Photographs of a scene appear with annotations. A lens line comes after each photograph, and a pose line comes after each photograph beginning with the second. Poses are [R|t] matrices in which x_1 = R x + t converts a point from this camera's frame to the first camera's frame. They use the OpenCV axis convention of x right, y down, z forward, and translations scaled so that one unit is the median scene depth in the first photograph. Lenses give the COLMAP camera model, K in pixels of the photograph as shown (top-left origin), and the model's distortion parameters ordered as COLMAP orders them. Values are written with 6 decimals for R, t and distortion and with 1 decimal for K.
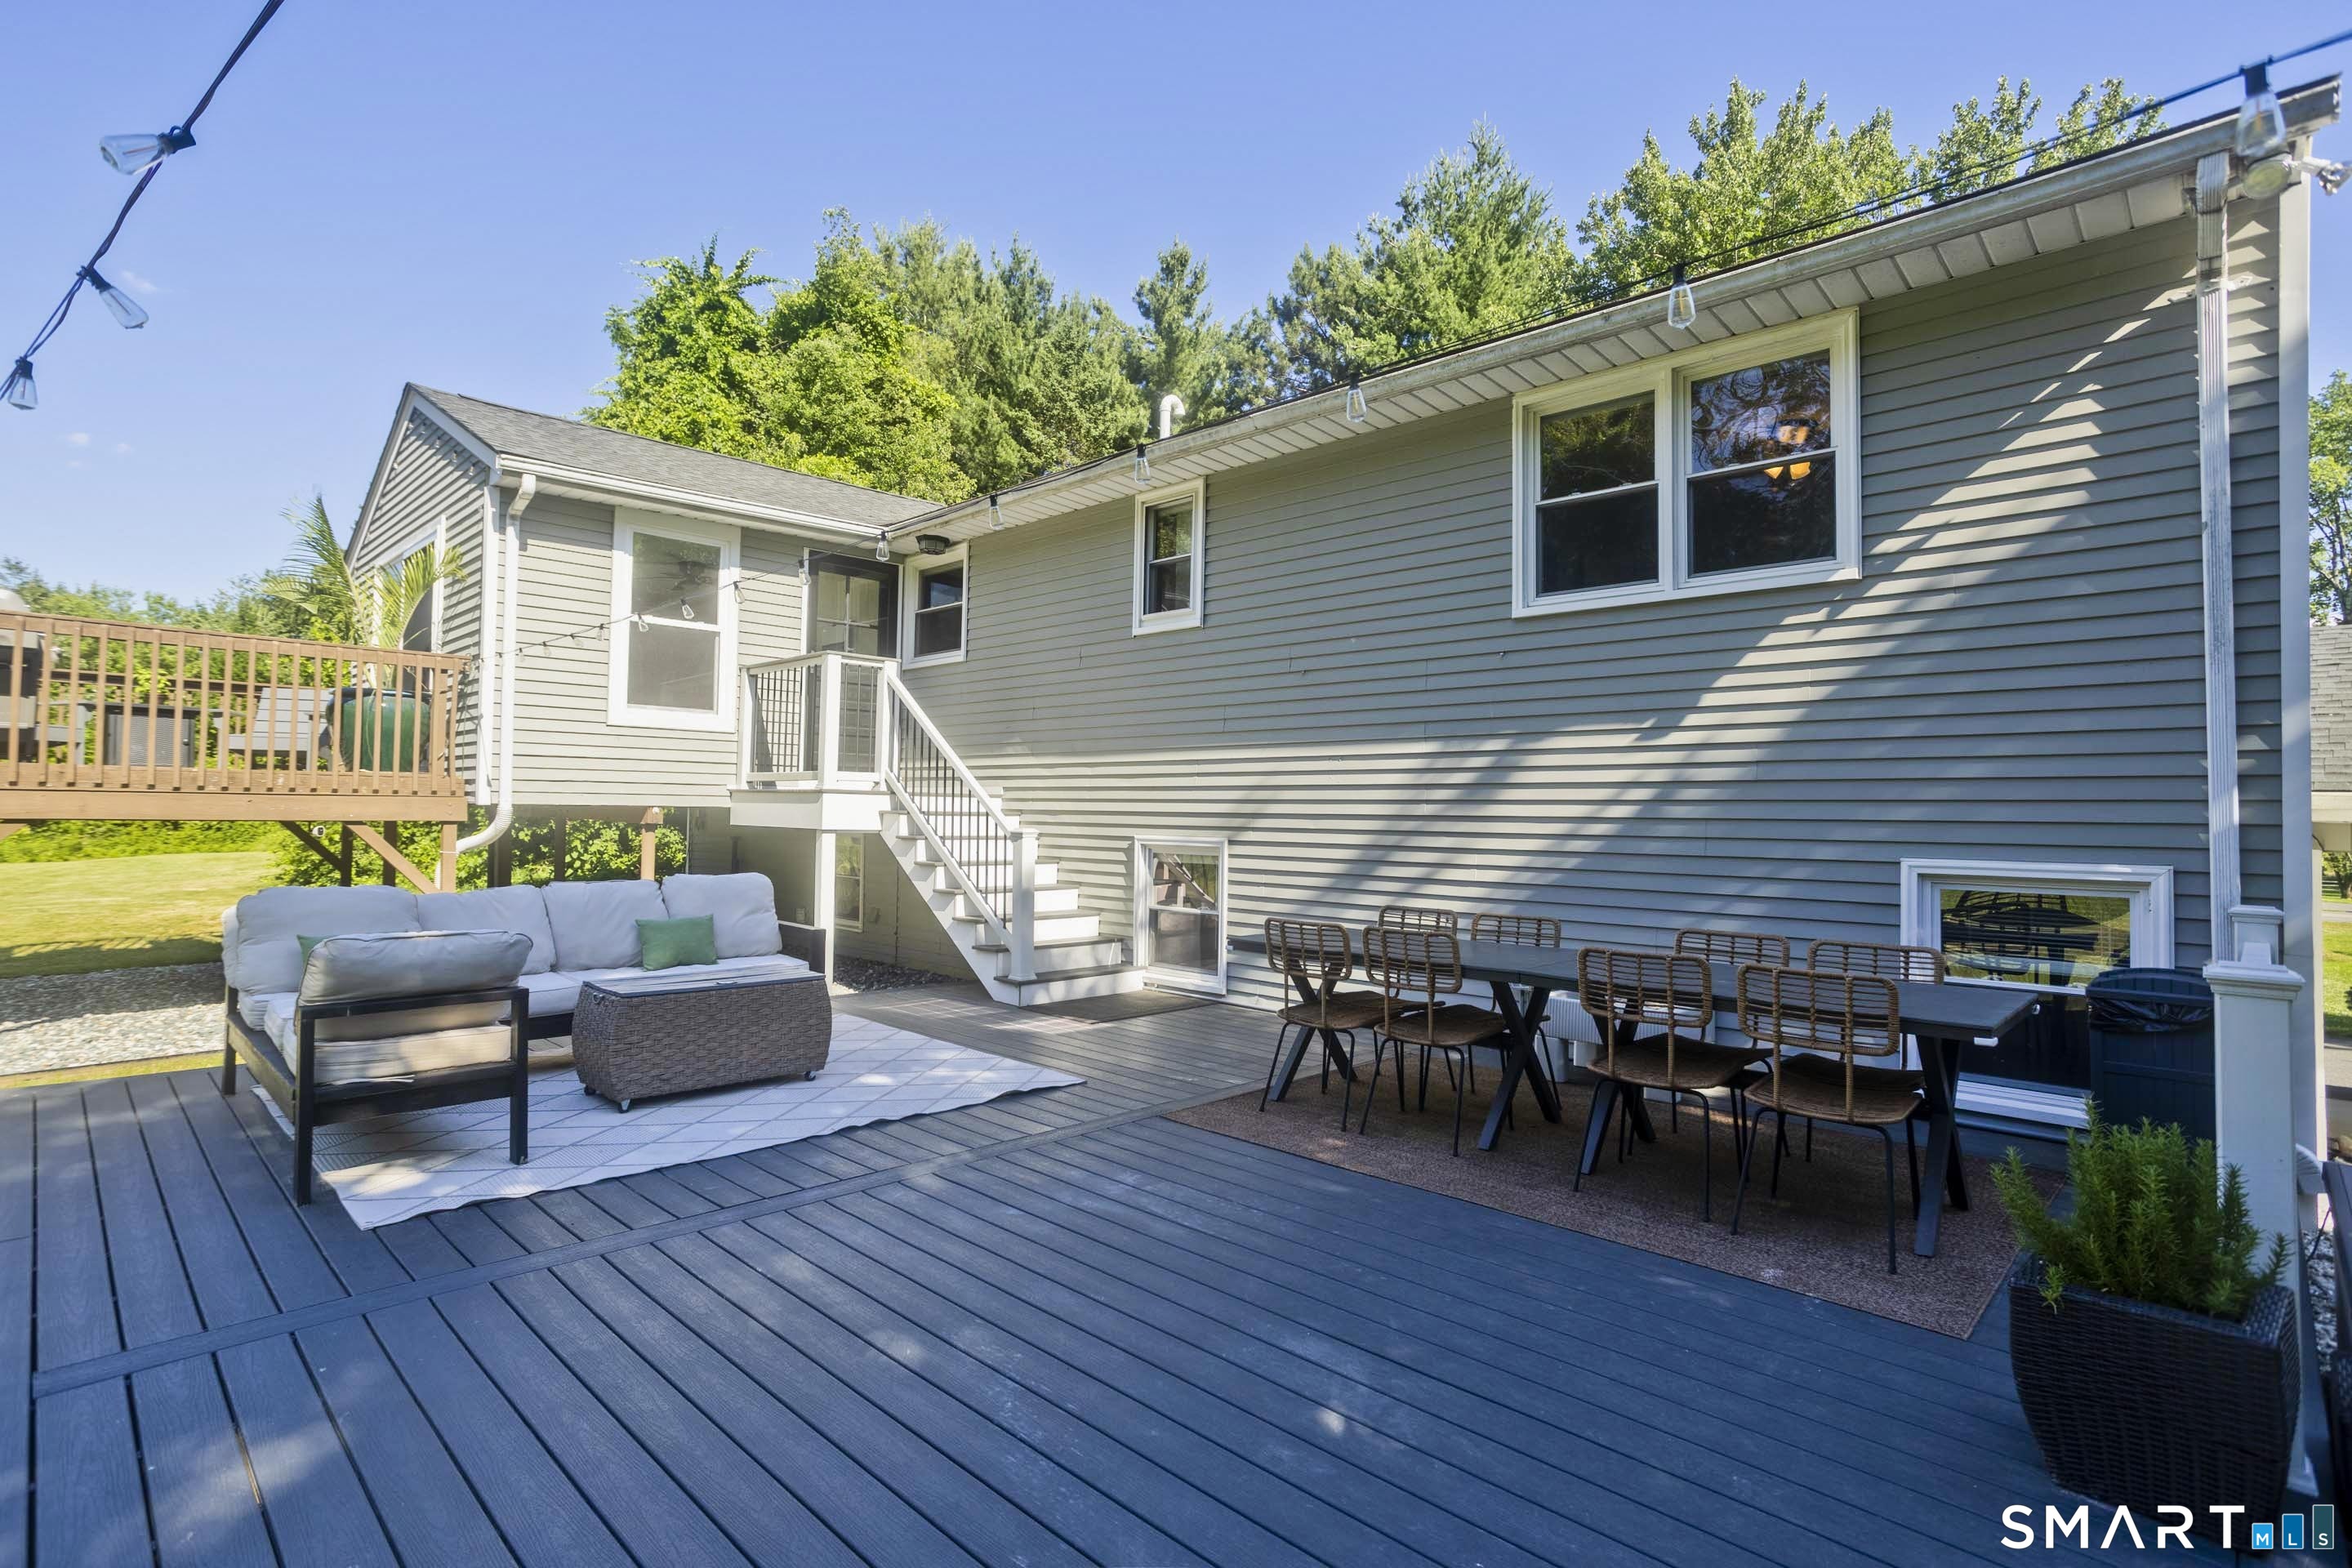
lens RADIAL K [[1132.3, 0, 1176.9], [0, 1132.3, 772.7], [0, 0, 1]] dist [-0.003034, 0.008347]
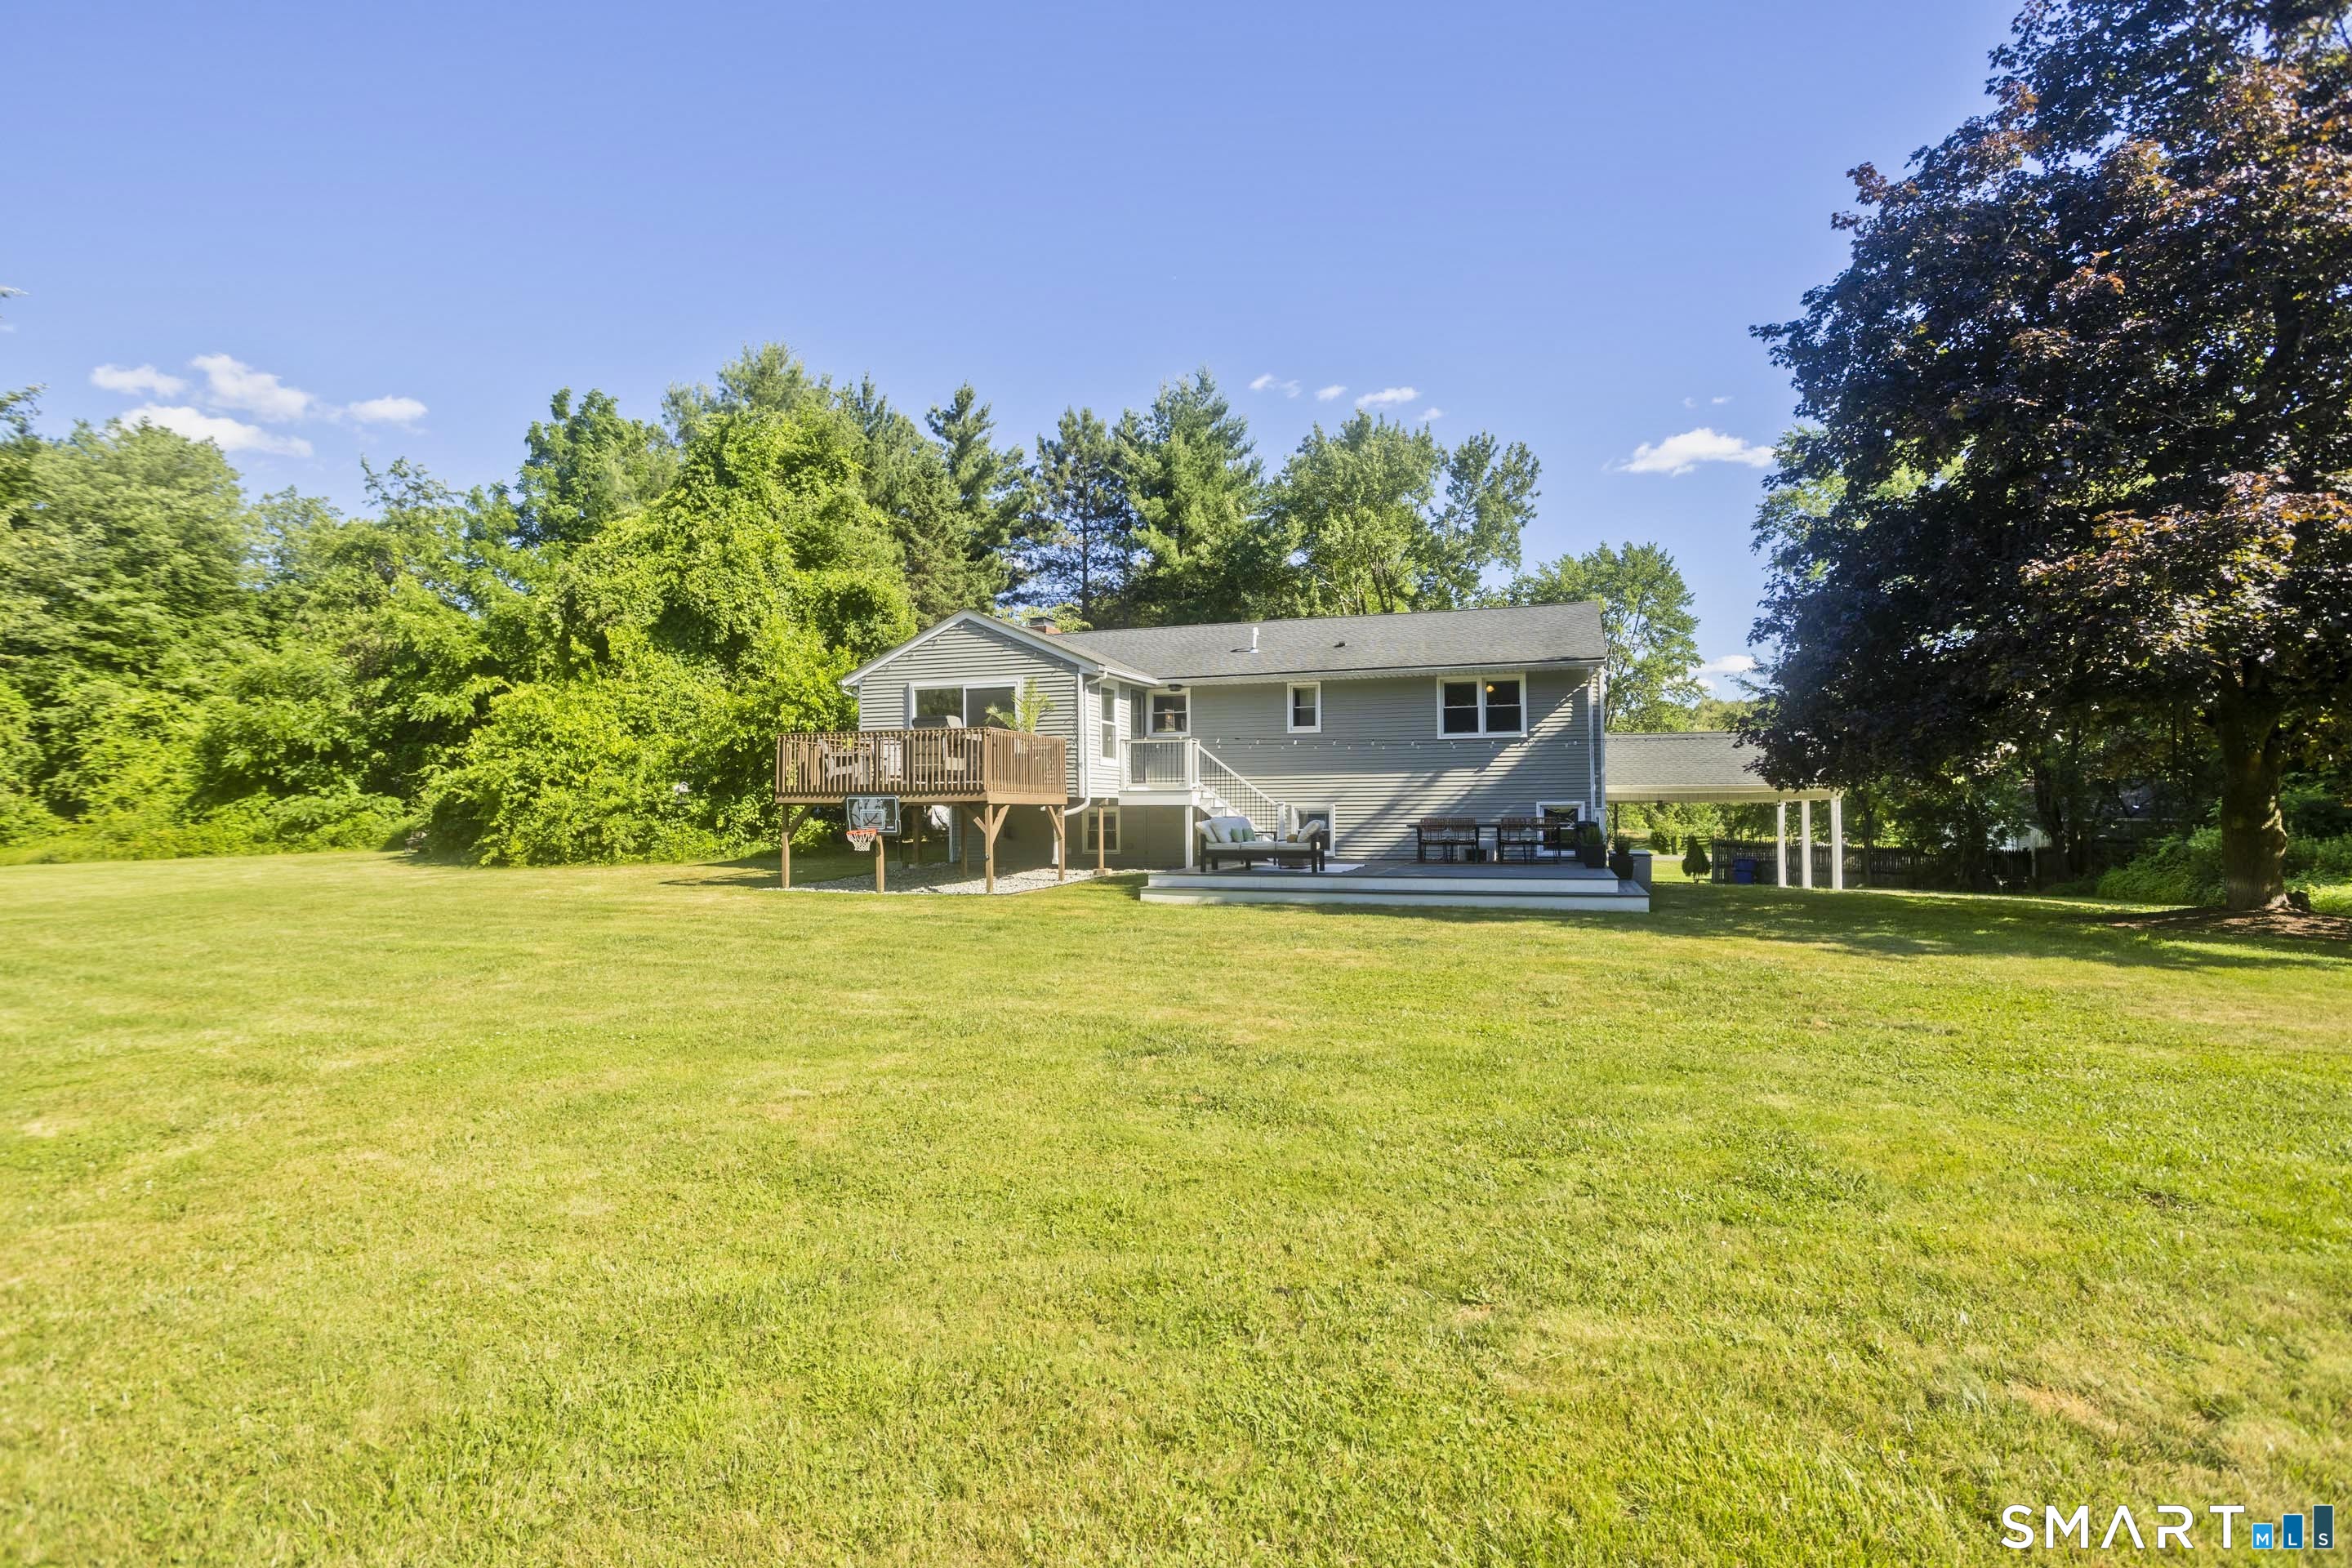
lens RADIAL K [[1132.3, 0, 1176.9], [0, 1132.3, 772.7], [0, 0, 1]] dist [-0.003034, 0.008347]
pose [[0.905302, -0.008284, 0.424688, -2.105761], [0.005461, 0.999954, 0.007865, -0.067042], [-0.424733, -0.004801, 0.905306, -2.019361]]
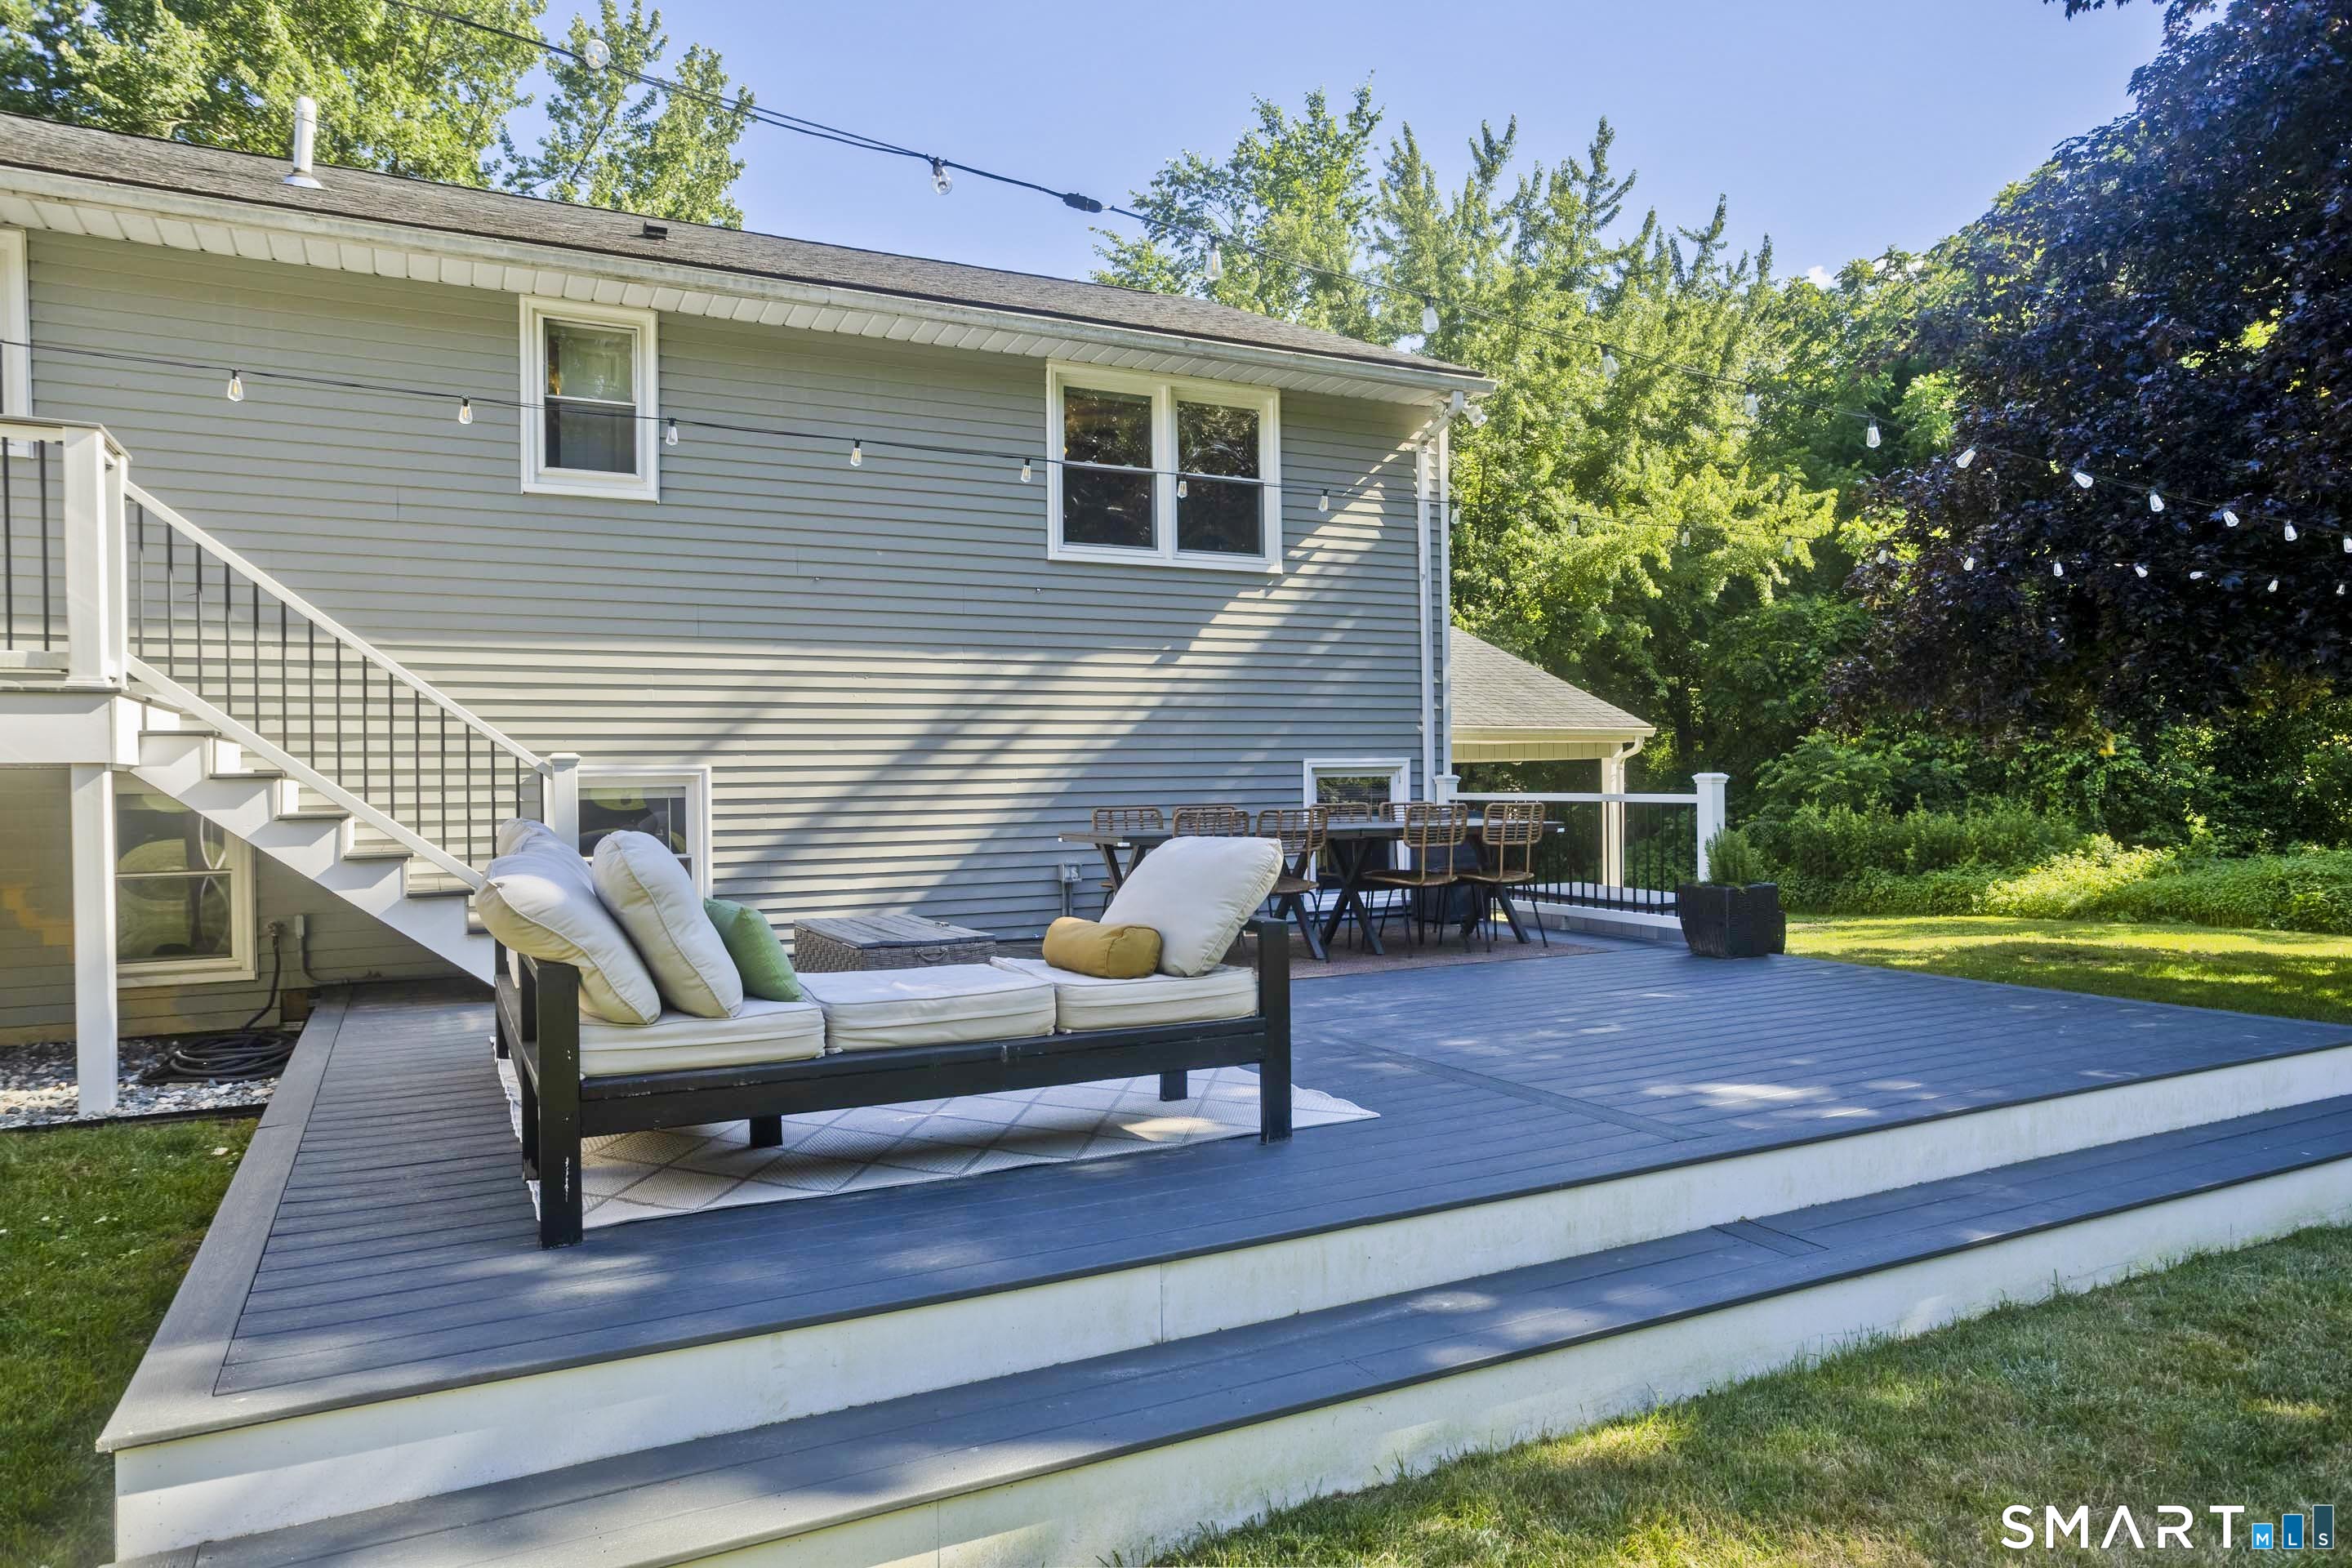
lens RADIAL K [[1498.2, 0, 1184.8], [0, 1498.2, 787.8], [0, 0, 1]] dist [0.002339, 0.001343]
pose [[0.330721, -0.027087, 0.943340, -1.152333], [-0.017102, 0.999252, 0.034688, 0.039844], [-0.943574, -0.027605, 0.330010, 0.397506]]
